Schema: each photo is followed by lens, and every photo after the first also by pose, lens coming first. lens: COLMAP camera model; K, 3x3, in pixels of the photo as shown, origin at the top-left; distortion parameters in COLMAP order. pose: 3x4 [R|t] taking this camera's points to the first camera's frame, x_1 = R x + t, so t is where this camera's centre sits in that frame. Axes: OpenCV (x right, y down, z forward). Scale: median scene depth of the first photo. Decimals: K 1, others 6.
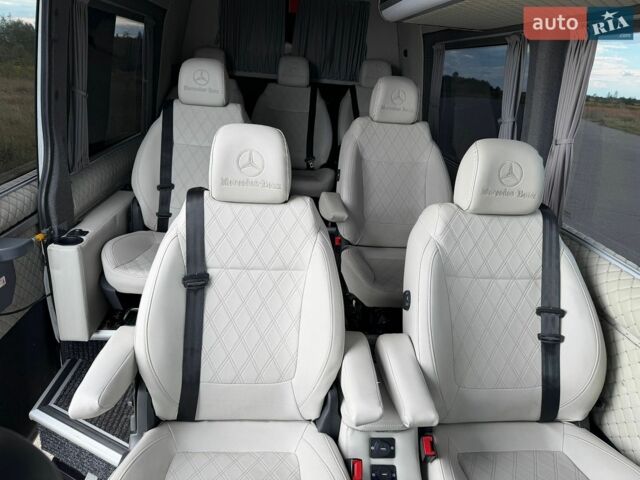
lens RADIAL K [[445.4, 0, 316.5], [0, 445.4, 240.3], [0, 0, 1]] dist [0.016166, -0.026148]
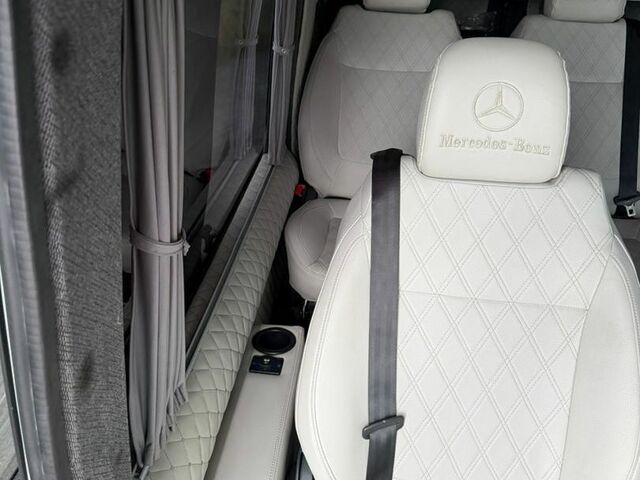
lens RADIAL K [[599.3, 0, 320.1], [0, 599.3, 240.4], [0, 0, 1]] dist [0.035577, 0.000000]
pose [[0.982513, 0.029488, -0.183844, -0.283669], [-0.004899, 0.991132, 0.132793, -0.308362], [0.186130, -0.129570, 0.973944, 0.505997]]
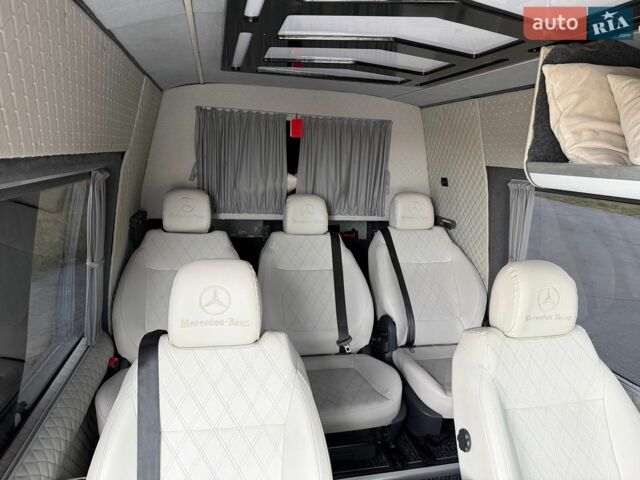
lens RADIAL K [[445.4, 0, 323.1], [0, 445.4, 228.0], [0, 0, 1]] dist [0.016166, -0.026148]
pose [[0.987967, -0.064355, 0.140642, -0.188010], [0.090445, 0.978030, -0.187820, -0.318939], [-0.125465, 0.198280, 0.972082, 0.425160]]
